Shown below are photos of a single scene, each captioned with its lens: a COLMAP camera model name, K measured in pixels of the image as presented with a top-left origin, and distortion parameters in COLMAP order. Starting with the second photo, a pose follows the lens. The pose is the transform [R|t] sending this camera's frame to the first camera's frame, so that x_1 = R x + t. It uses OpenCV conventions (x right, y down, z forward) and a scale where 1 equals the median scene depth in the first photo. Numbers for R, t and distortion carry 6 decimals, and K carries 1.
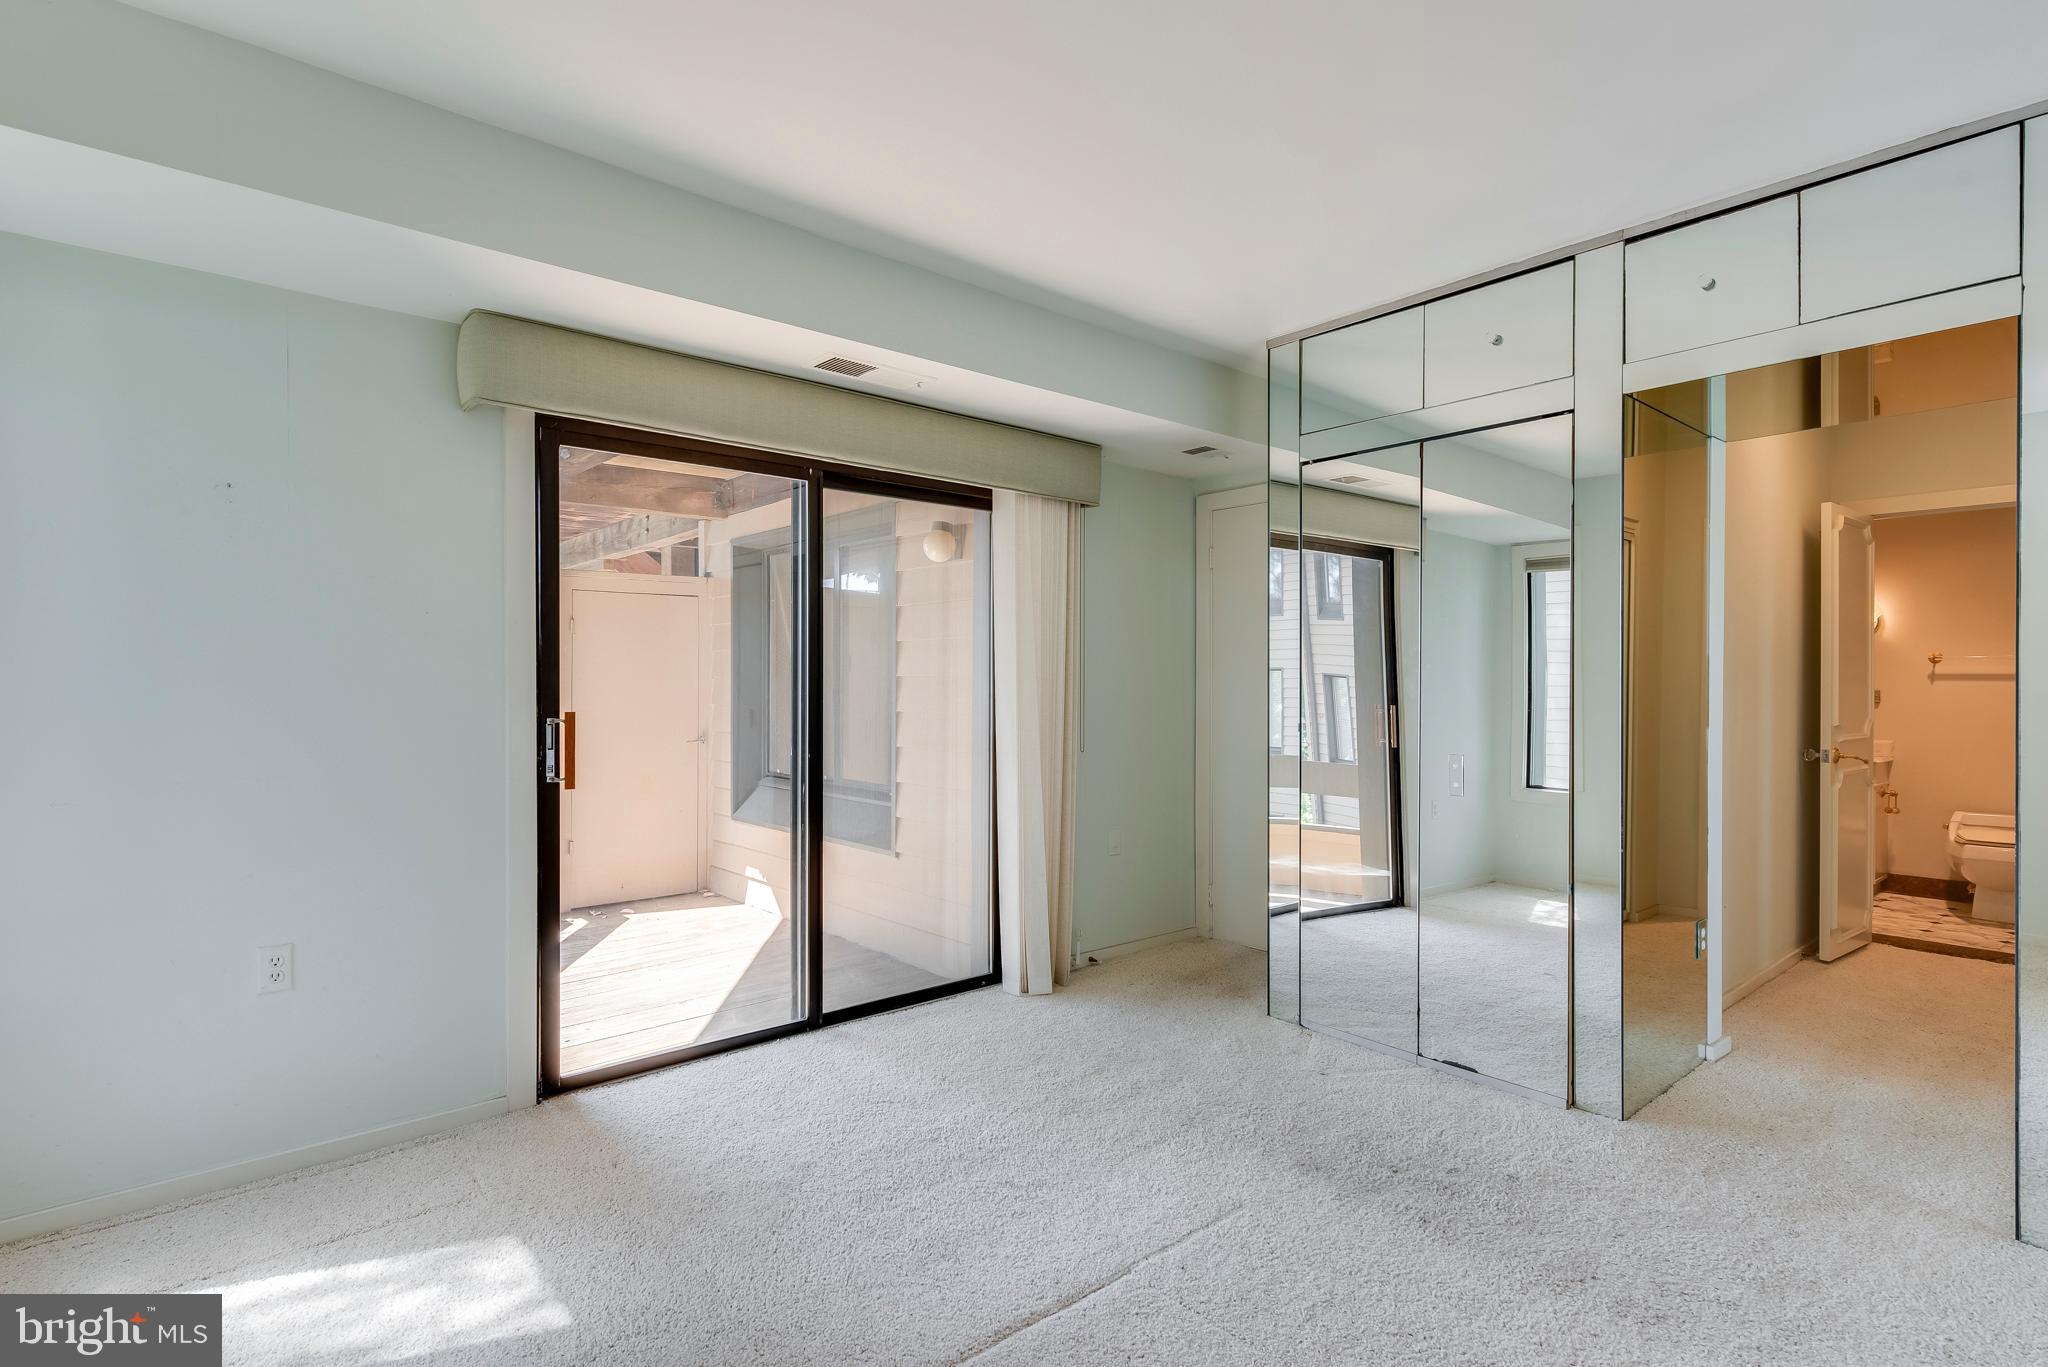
lens RADIAL K [[1003.0, 0, 1024.0], [0, 1003.0, 683.5], [0, 0, 1]] dist [0.000006, 0.000009]
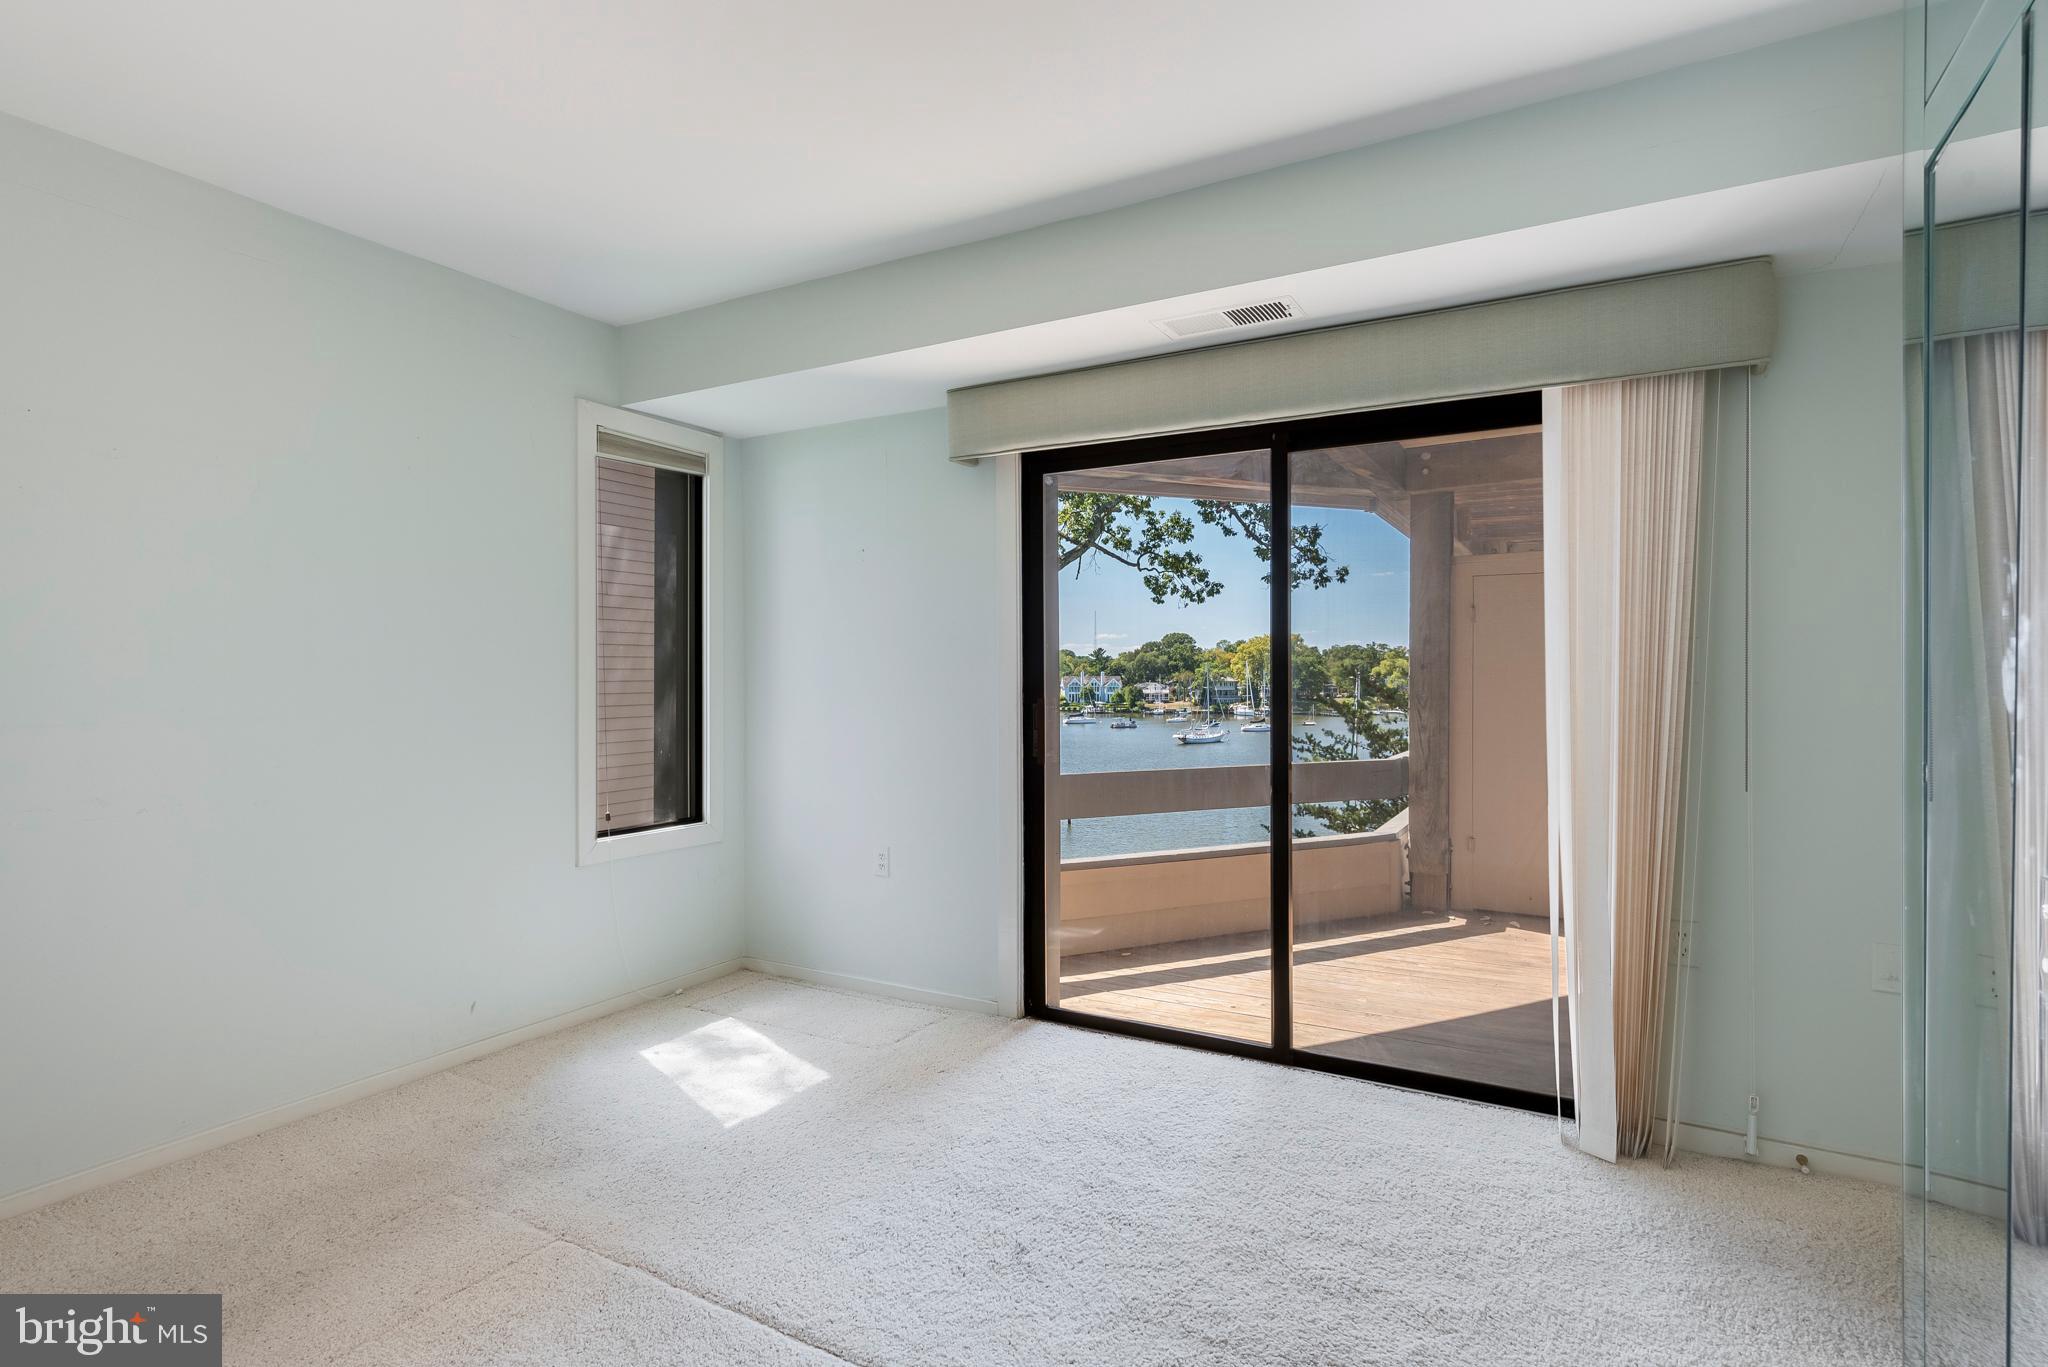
lens RADIAL K [[1003.0, 0, 1024.0], [0, 1003.0, 683.5], [0, 0, 1]] dist [0.000006, 0.000009]
pose [[0.349601, 0.008191, -0.936863, 0.587576], [0.000297, 0.999961, 0.008853, -0.000324], [0.936899, -0.003373, 0.349585, 0.515590]]
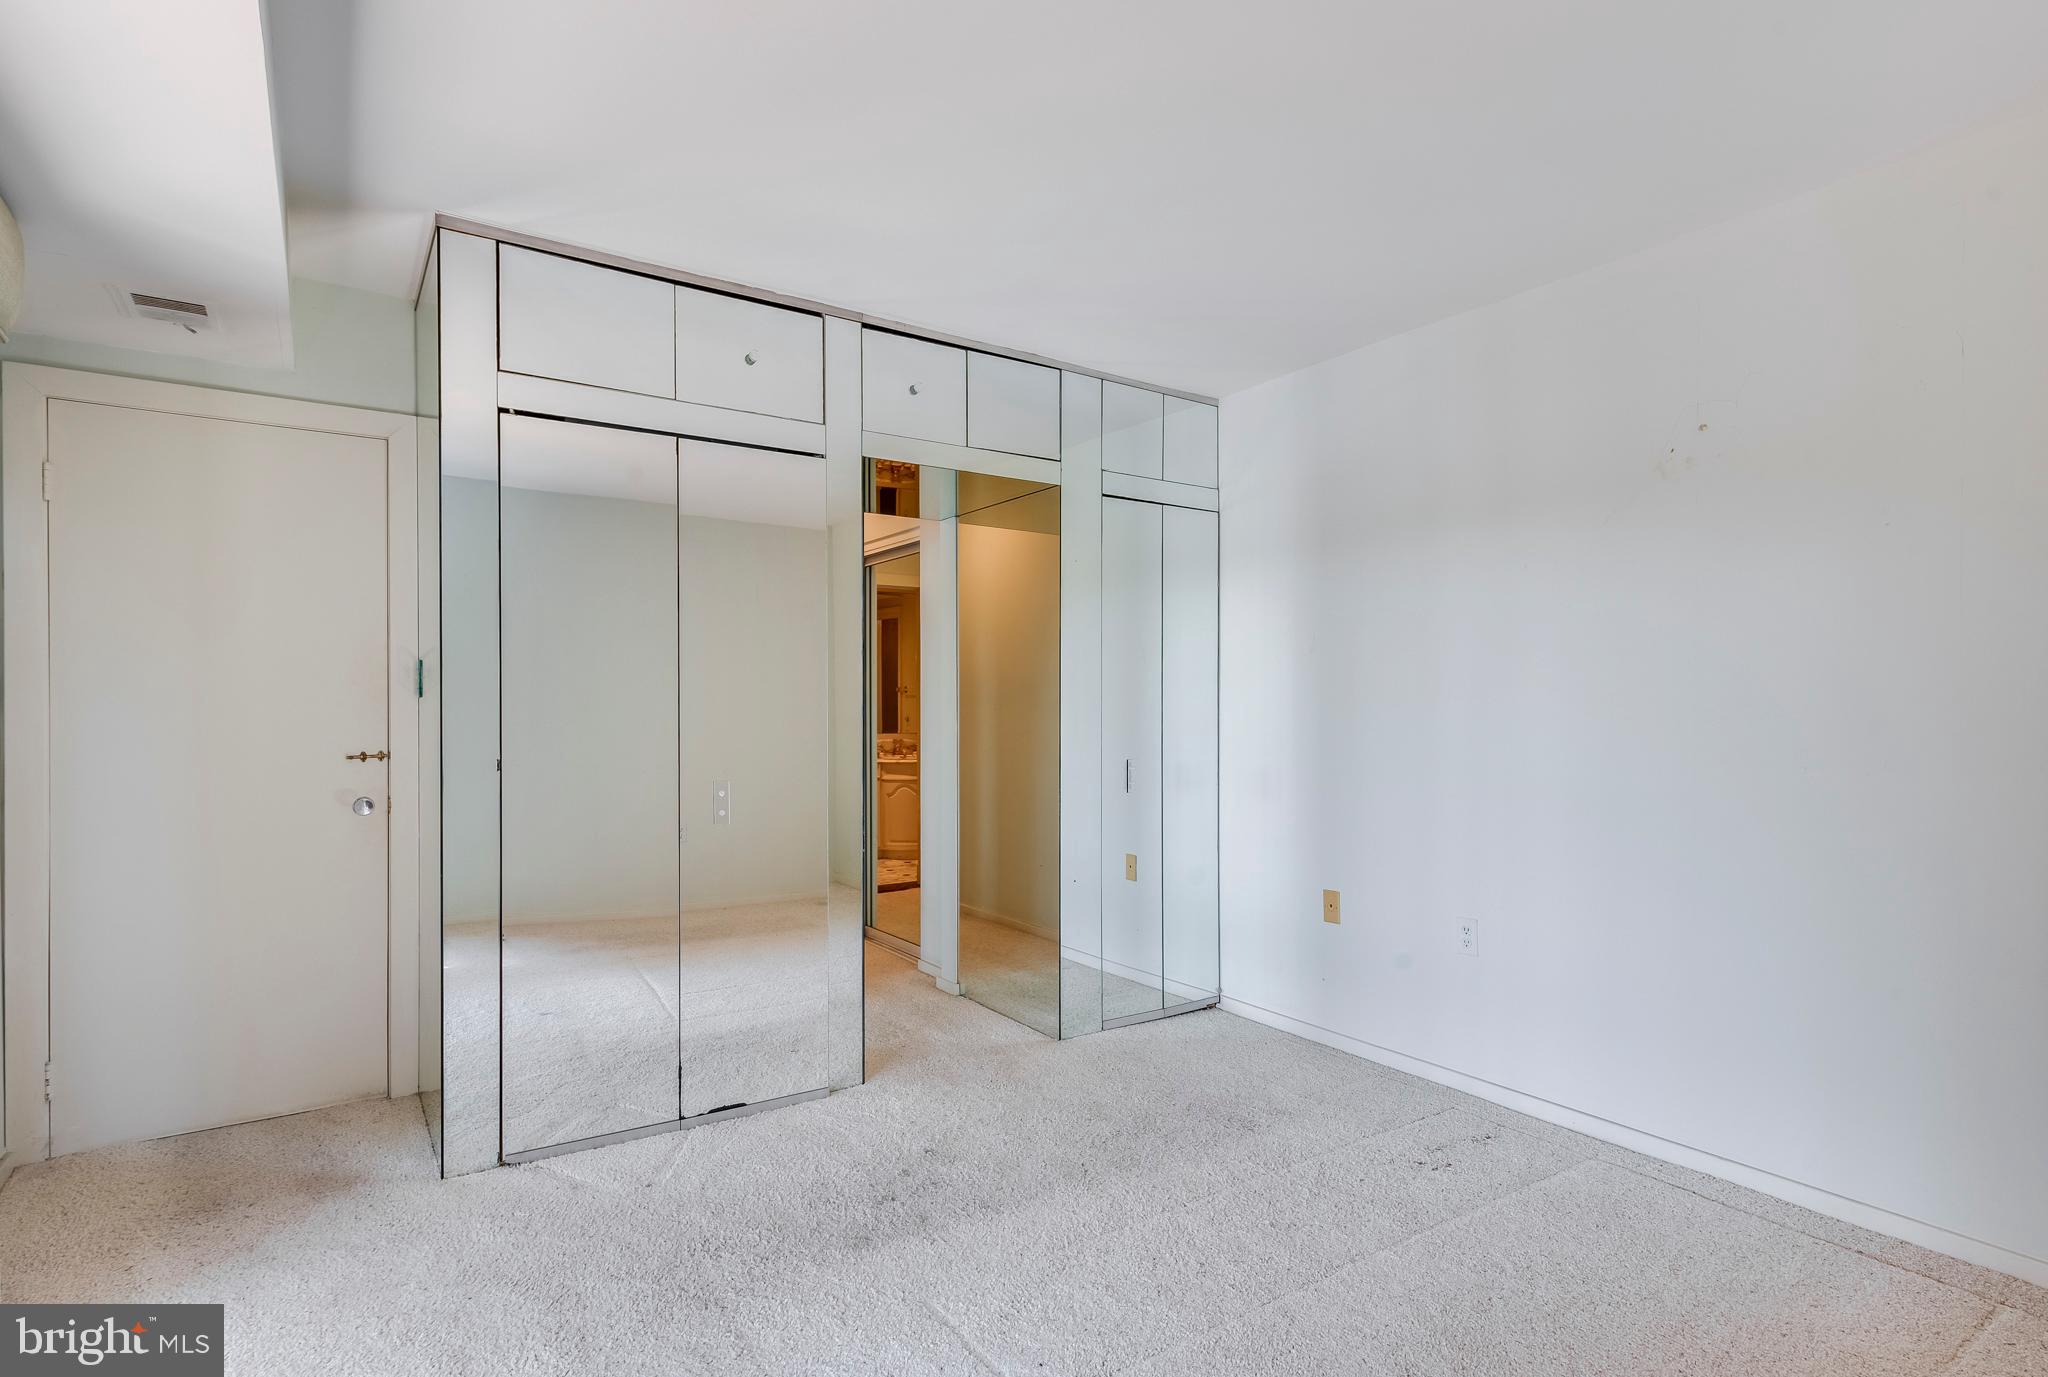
lens RADIAL K [[1023.9, 0, 1022.6], [0, 1023.9, 703.4], [0, 0, 1]] dist [0.000073, -0.000472]
pose [[0.111677, 0.004379, 0.993735, -0.469482], [-0.000951, 0.999990, -0.004299, 0.002437], [-0.993744, -0.000465, 0.111680, 0.577602]]
